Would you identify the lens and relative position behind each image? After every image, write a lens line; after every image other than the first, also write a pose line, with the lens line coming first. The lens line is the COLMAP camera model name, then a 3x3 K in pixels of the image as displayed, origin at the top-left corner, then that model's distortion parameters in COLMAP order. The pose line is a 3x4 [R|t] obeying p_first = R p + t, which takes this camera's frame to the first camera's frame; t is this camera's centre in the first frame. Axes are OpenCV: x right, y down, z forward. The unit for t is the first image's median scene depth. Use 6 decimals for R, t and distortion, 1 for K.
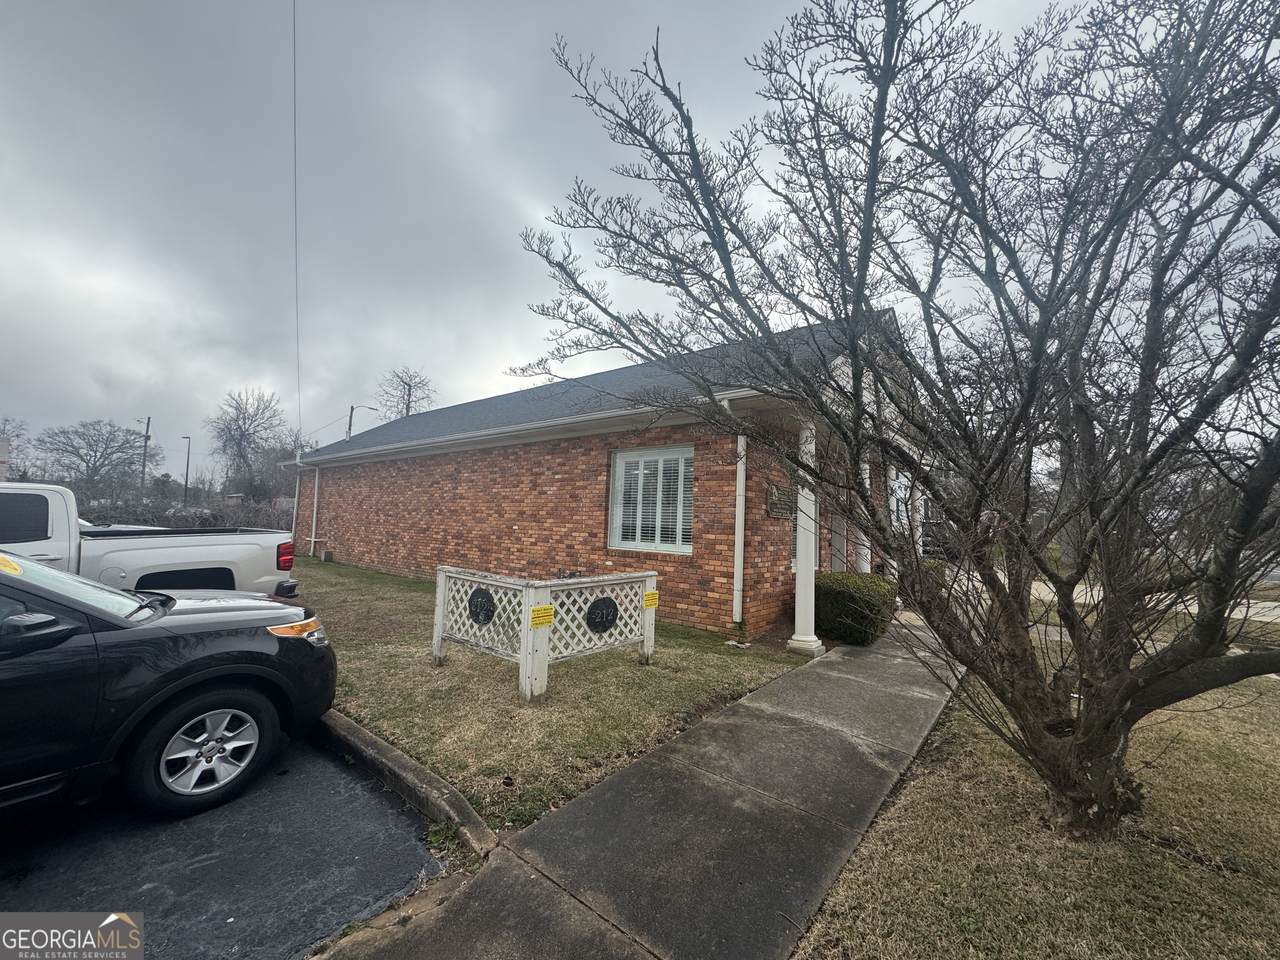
lens RADIAL K [[512.1, 0, 637.2], [0, 512.1, 480.7], [0, 0, 1]] dist [-0.003344, 0.000703]
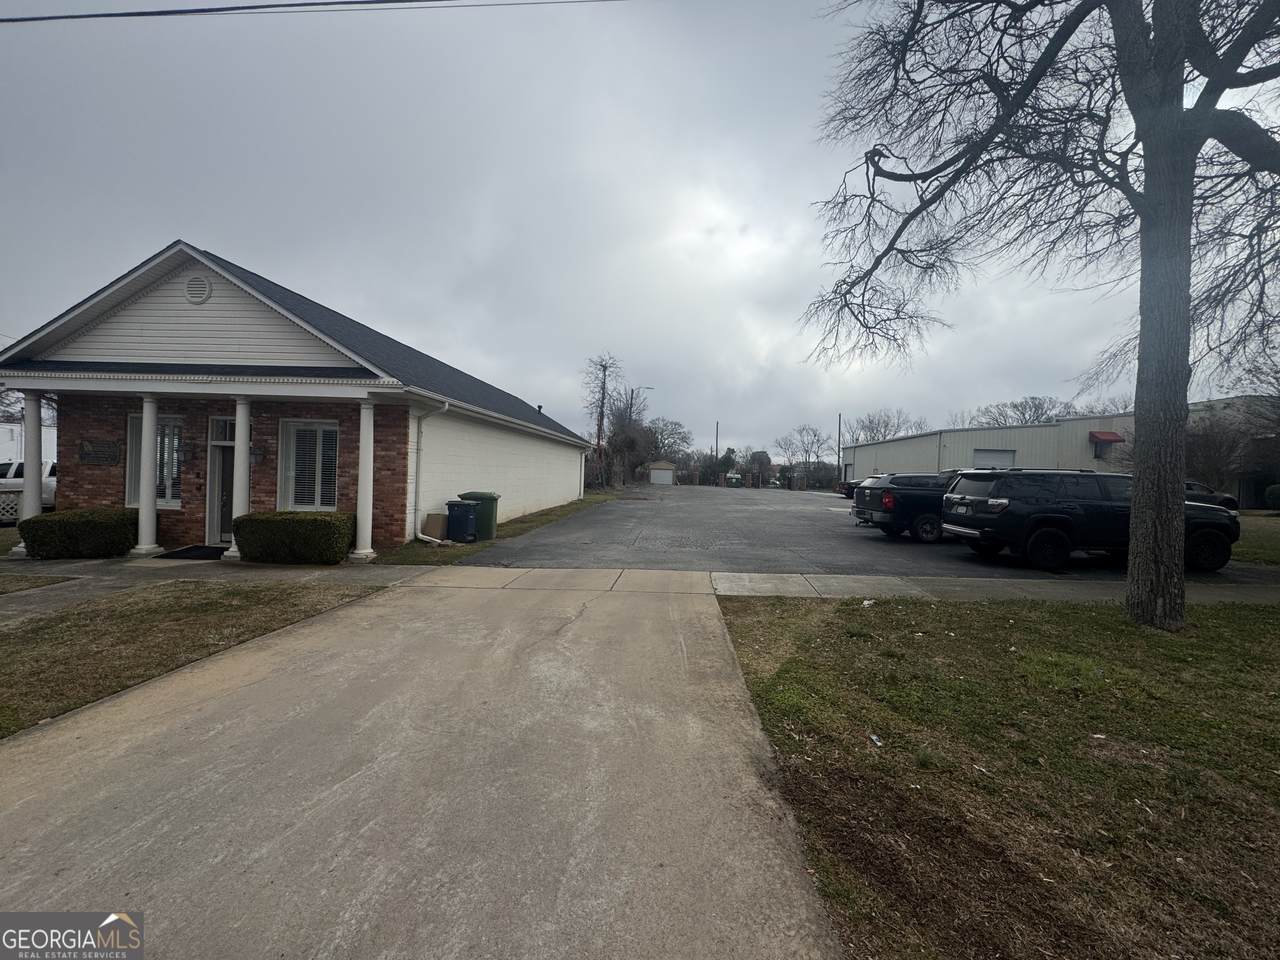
lens RADIAL K [[512.1, 0, 640.3], [0, 512.1, 477.7], [0, 0, 1]] dist [-0.003344, 0.000703]
pose [[0.565380, -0.008001, -0.824792, 3.273640], [0.060946, 0.997625, 0.032100, 0.226700], [0.822576, -0.068416, 0.564525, 2.119824]]
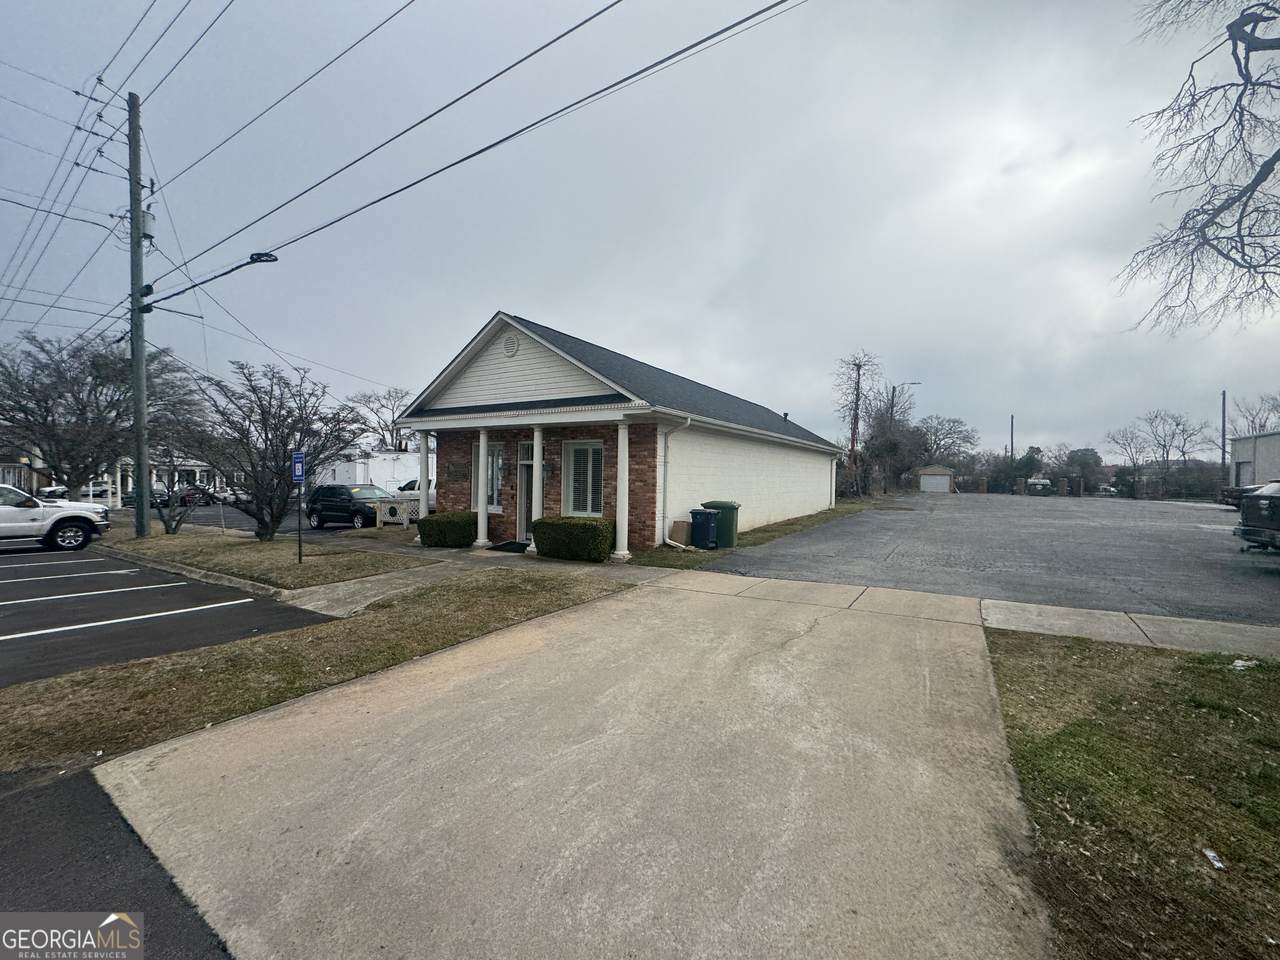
lens RADIAL K [[512.1, 0, 637.9], [0, 512.1, 476.2], [0, 0, 1]] dist [-0.003344, 0.000703]
pose [[0.110227, -0.030495, -0.993439, 3.312980], [0.078561, 0.996669, -0.021877, 0.226387], [0.990797, -0.075635, 0.112255, 2.172974]]
